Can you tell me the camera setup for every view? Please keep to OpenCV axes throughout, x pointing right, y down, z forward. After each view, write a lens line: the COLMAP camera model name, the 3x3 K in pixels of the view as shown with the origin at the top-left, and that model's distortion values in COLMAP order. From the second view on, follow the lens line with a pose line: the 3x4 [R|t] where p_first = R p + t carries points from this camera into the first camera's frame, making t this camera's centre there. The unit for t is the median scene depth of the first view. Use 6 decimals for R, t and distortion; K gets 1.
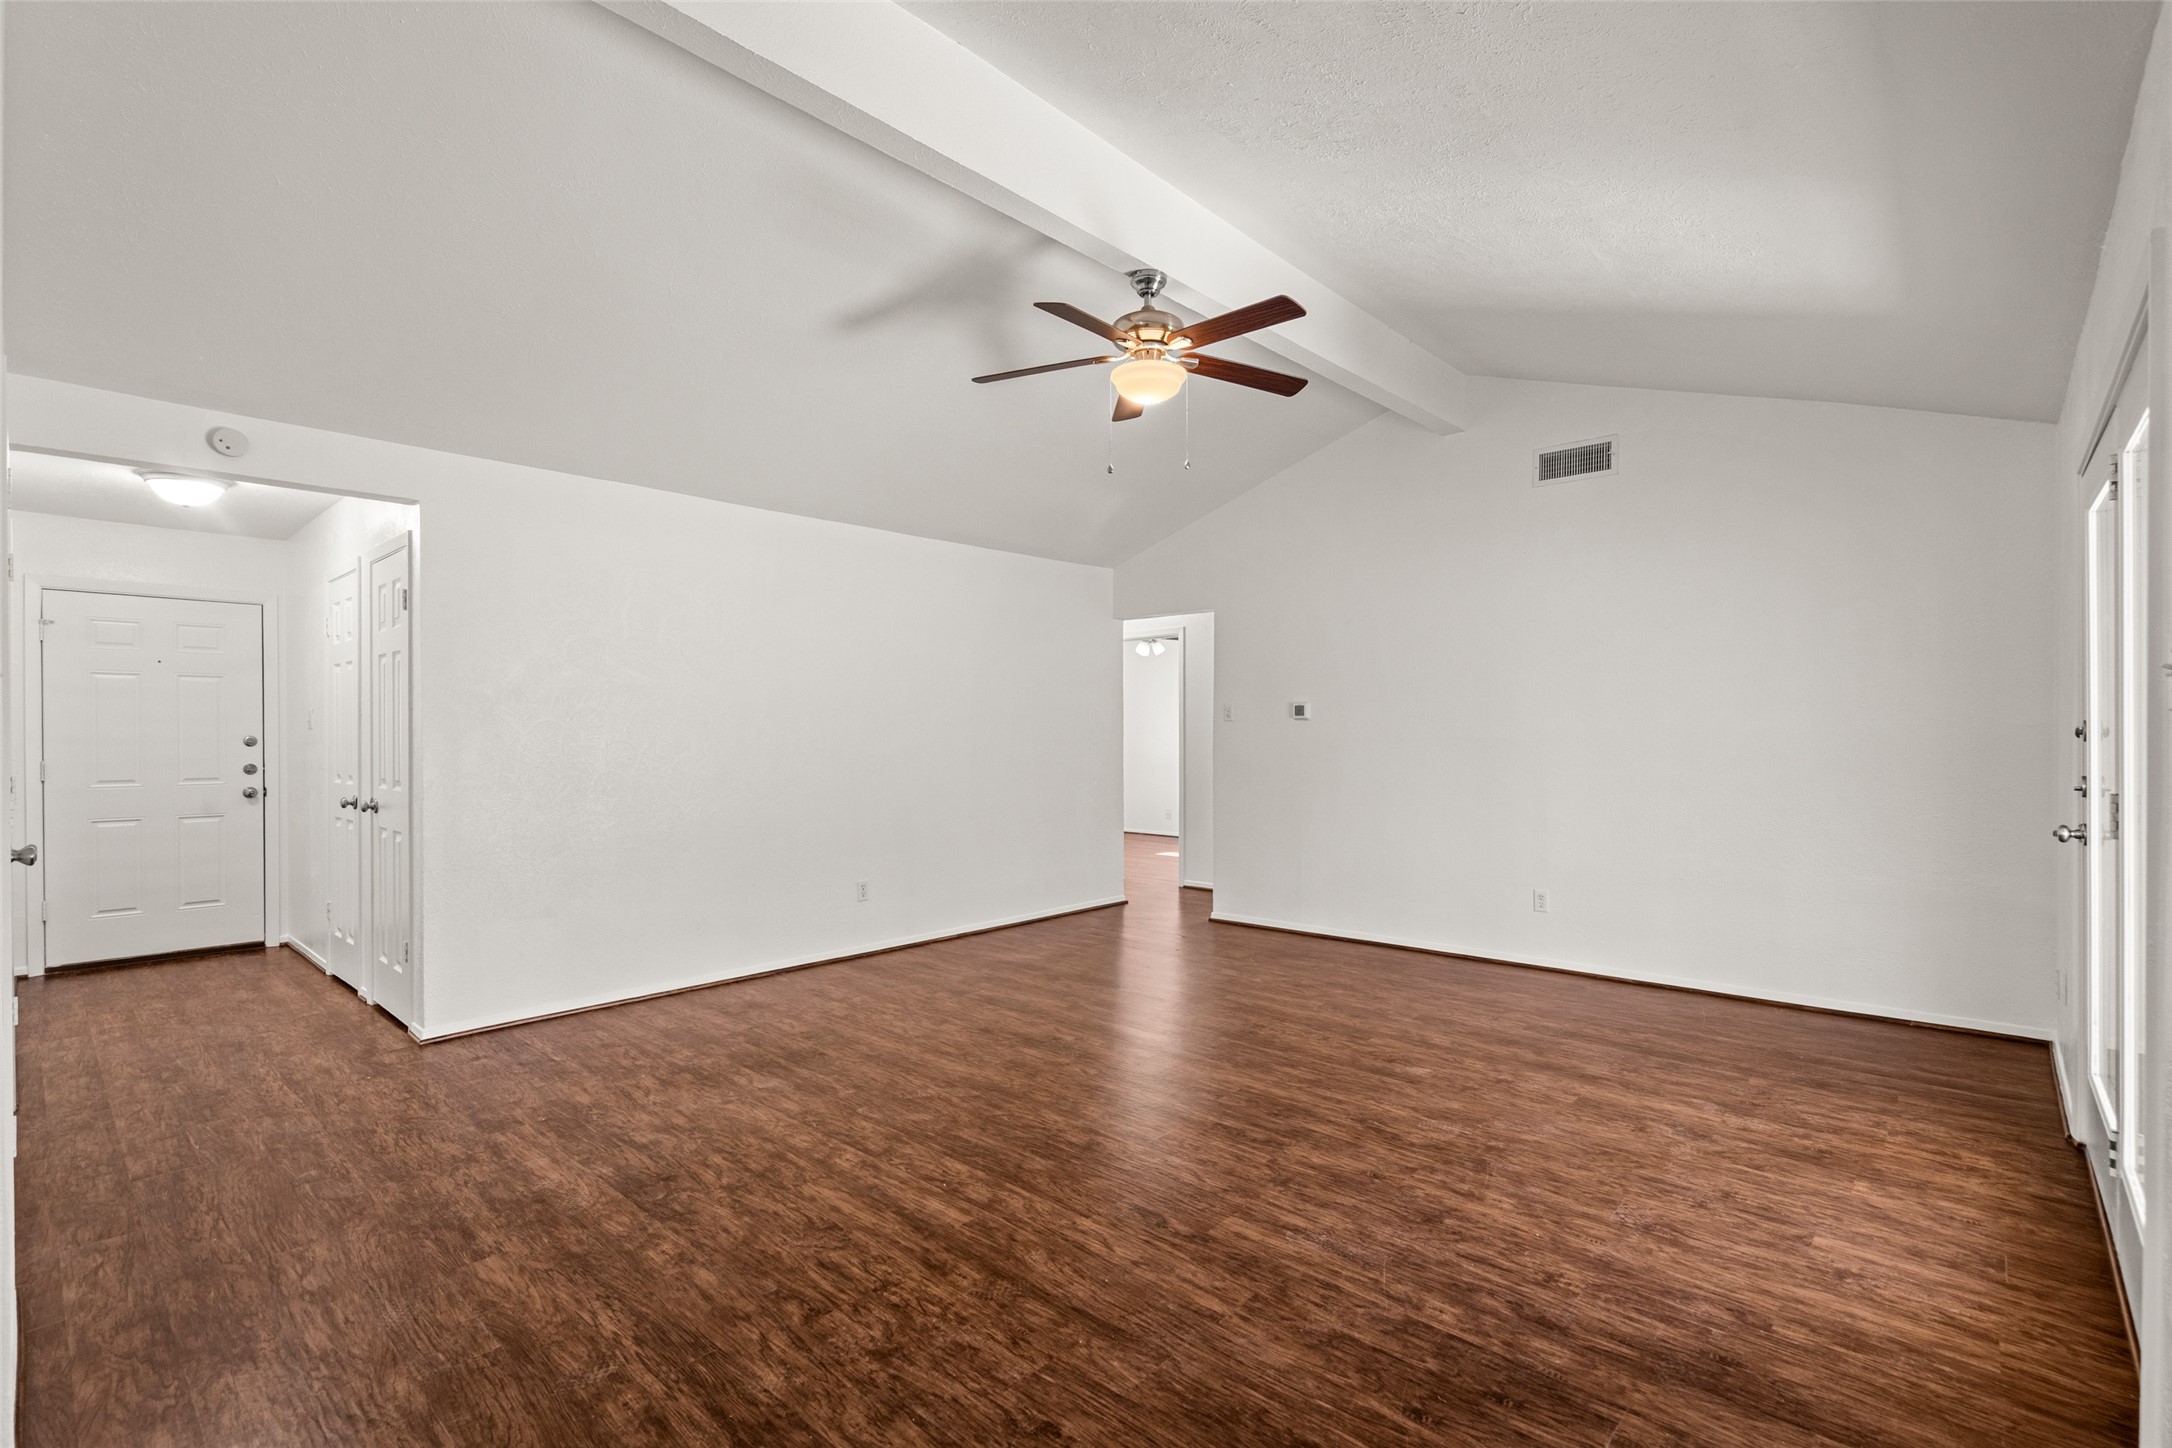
lens RADIAL K [[984.0, 0, 1073.2], [0, 984.0, 721.0], [0, 0, 1]] dist [-0.030964, -0.003586]
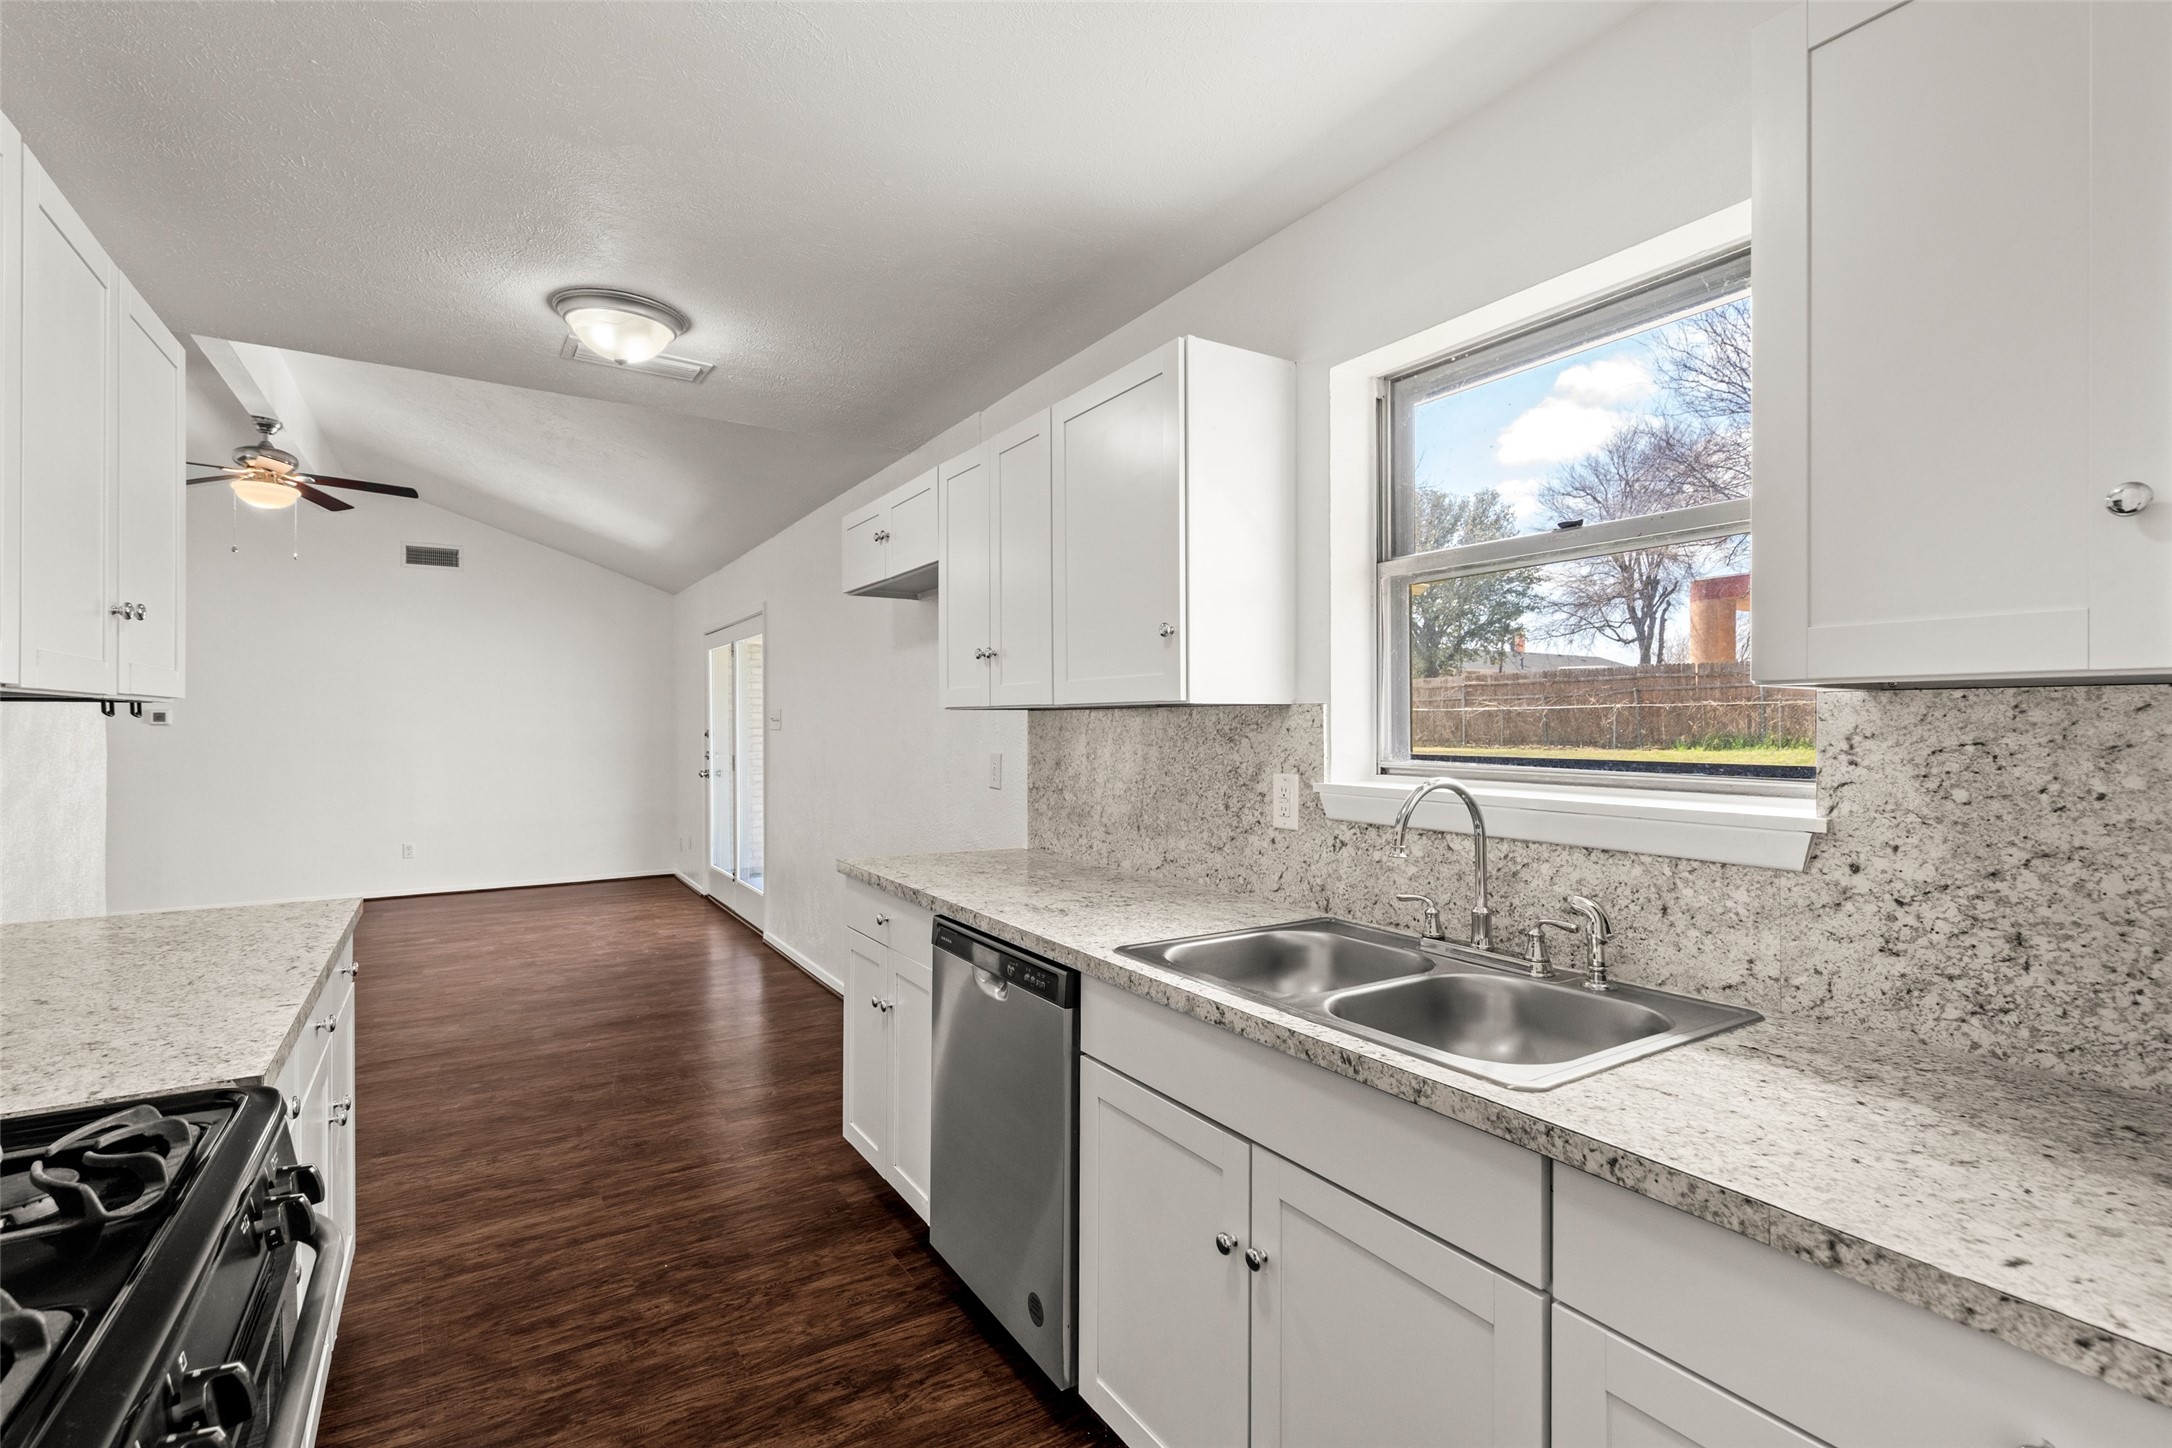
lens RADIAL K [[984.0, 0, 1085.0], [0, 984.0, 729.1], [0, 0, 1]] dist [-0.030964, -0.003586]
pose [[0.260473, 0.004789, 0.965469, -0.762045], [-0.006464, 0.999974, -0.003216, -0.000614], [-0.965459, -0.005403, 0.260497, -0.421424]]
